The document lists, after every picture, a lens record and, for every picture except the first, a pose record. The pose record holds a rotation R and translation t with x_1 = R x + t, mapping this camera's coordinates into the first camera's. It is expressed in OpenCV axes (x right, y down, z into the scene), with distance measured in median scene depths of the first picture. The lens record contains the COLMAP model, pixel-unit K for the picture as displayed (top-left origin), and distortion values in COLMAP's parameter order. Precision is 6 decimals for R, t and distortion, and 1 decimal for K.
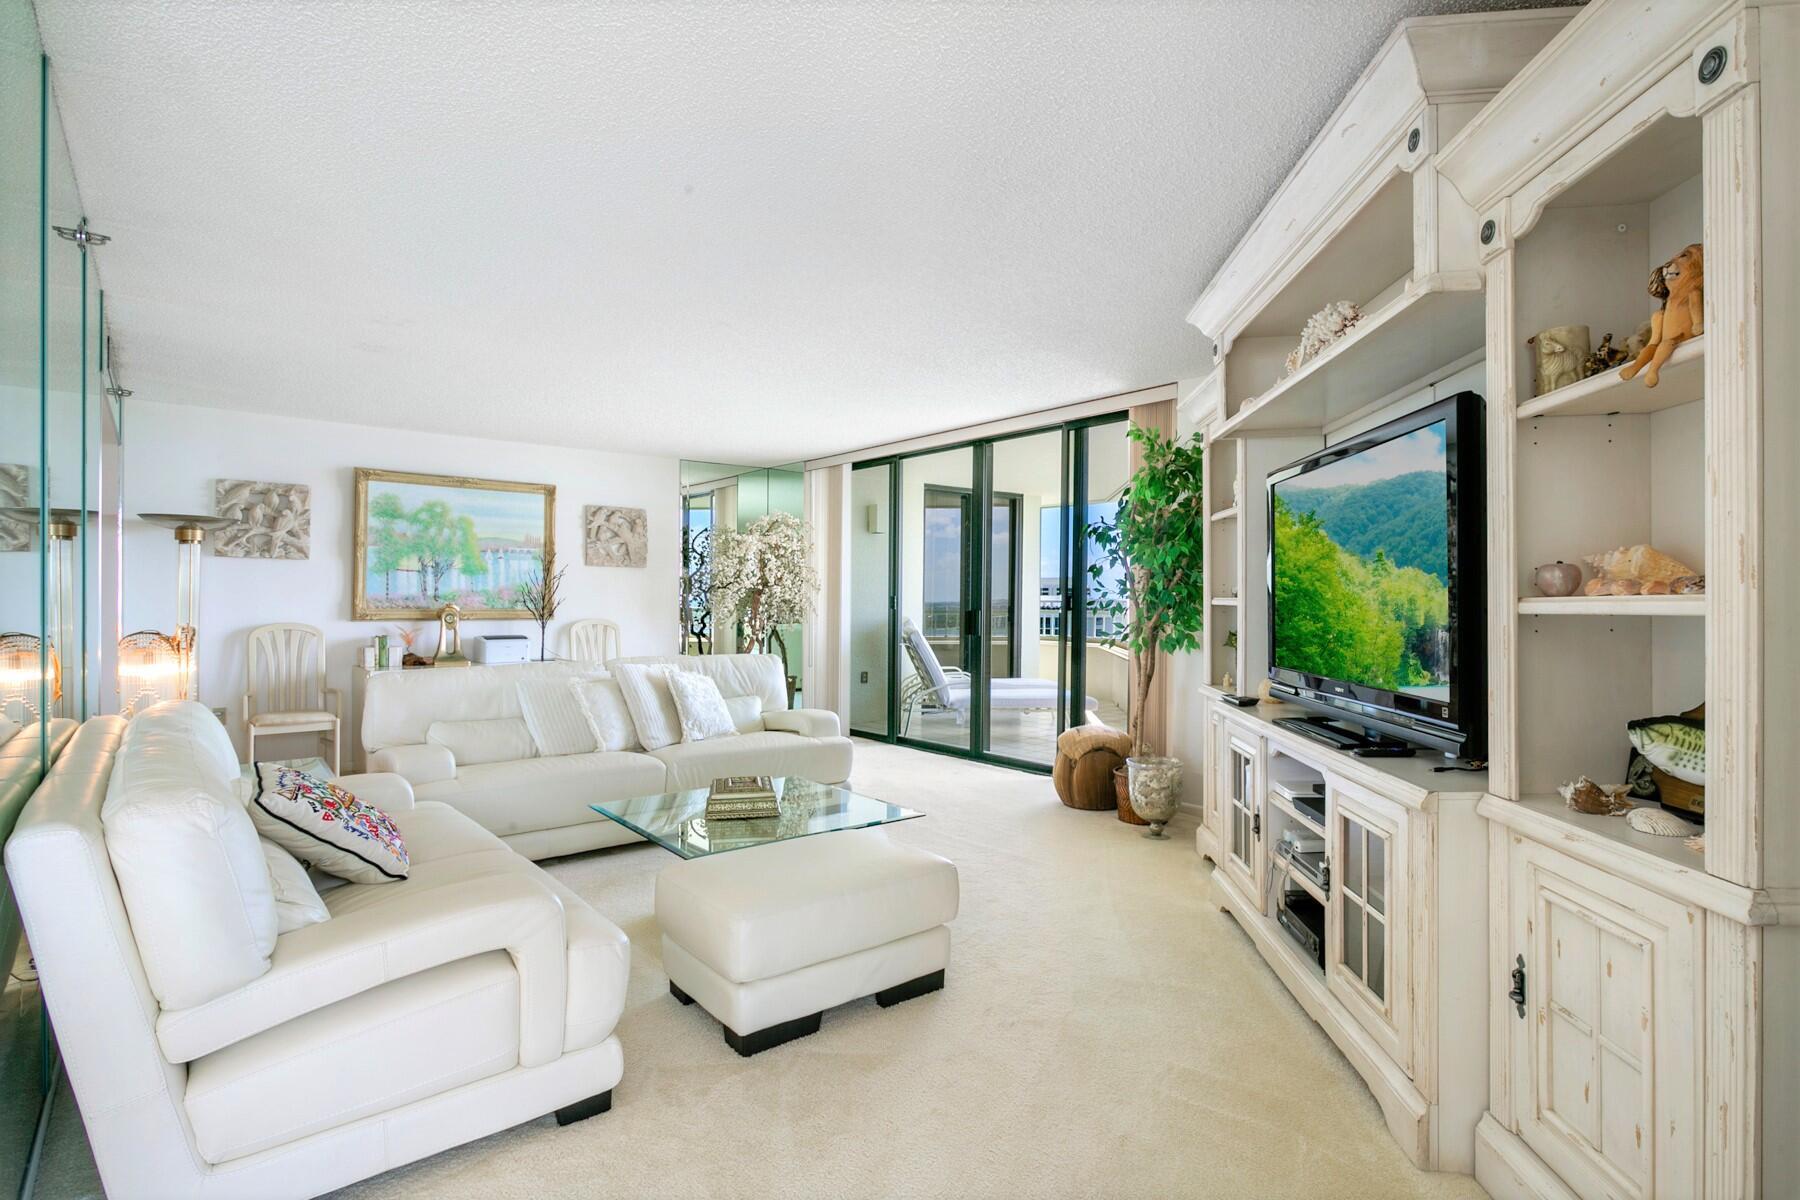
lens RADIAL K [[874.3, 0, 900.0], [0, 874.3, 600.0], [0, 0, 1]] dist [-0.000002, -0.000174]
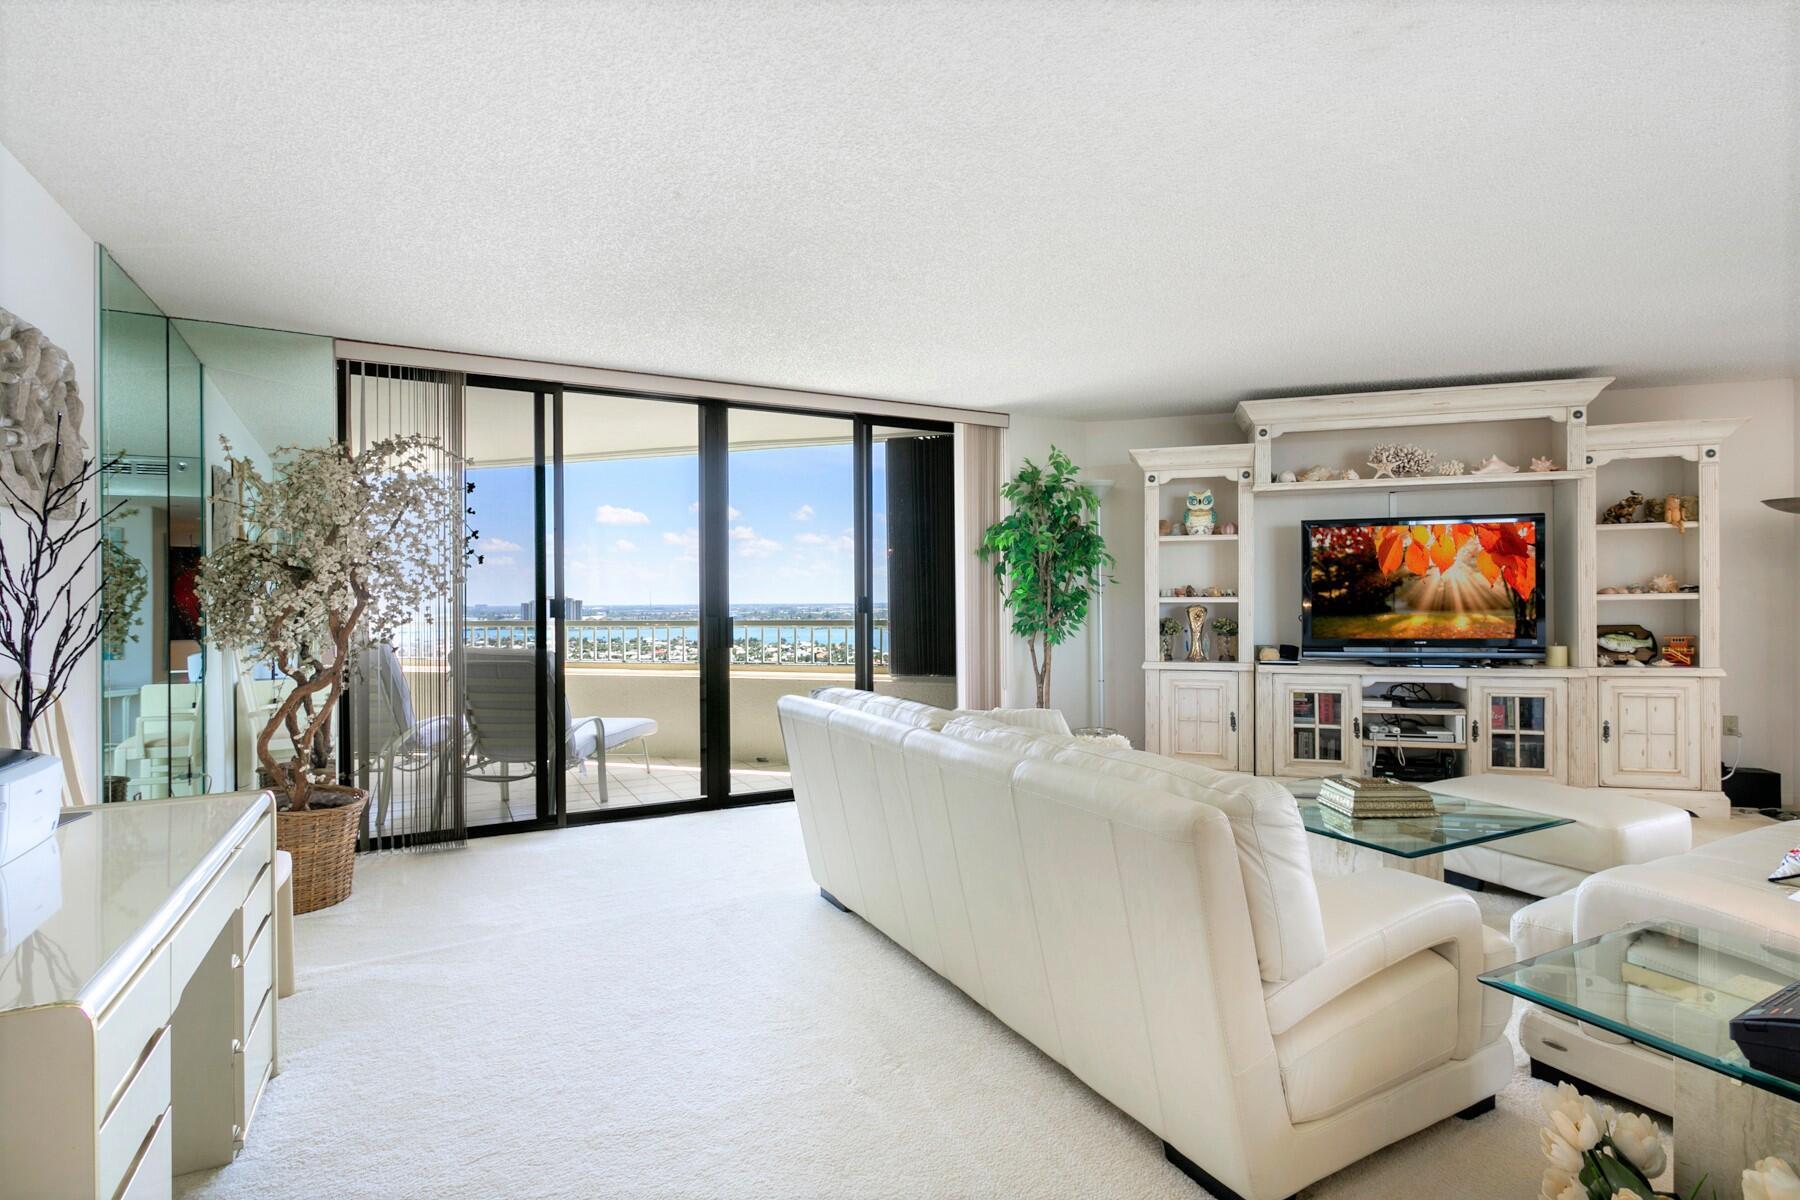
lens RADIAL K [[874.3, 0, 900.0], [0, 874.3, 600.0], [0, 0, 1]] dist [-0.000002, -0.000174]
pose [[0.211922, -0.006636, 0.977264, -2.574458], [0.007507, 0.999958, 0.005162, -0.016996], [-0.977258, 0.006243, 0.211963, 2.659799]]
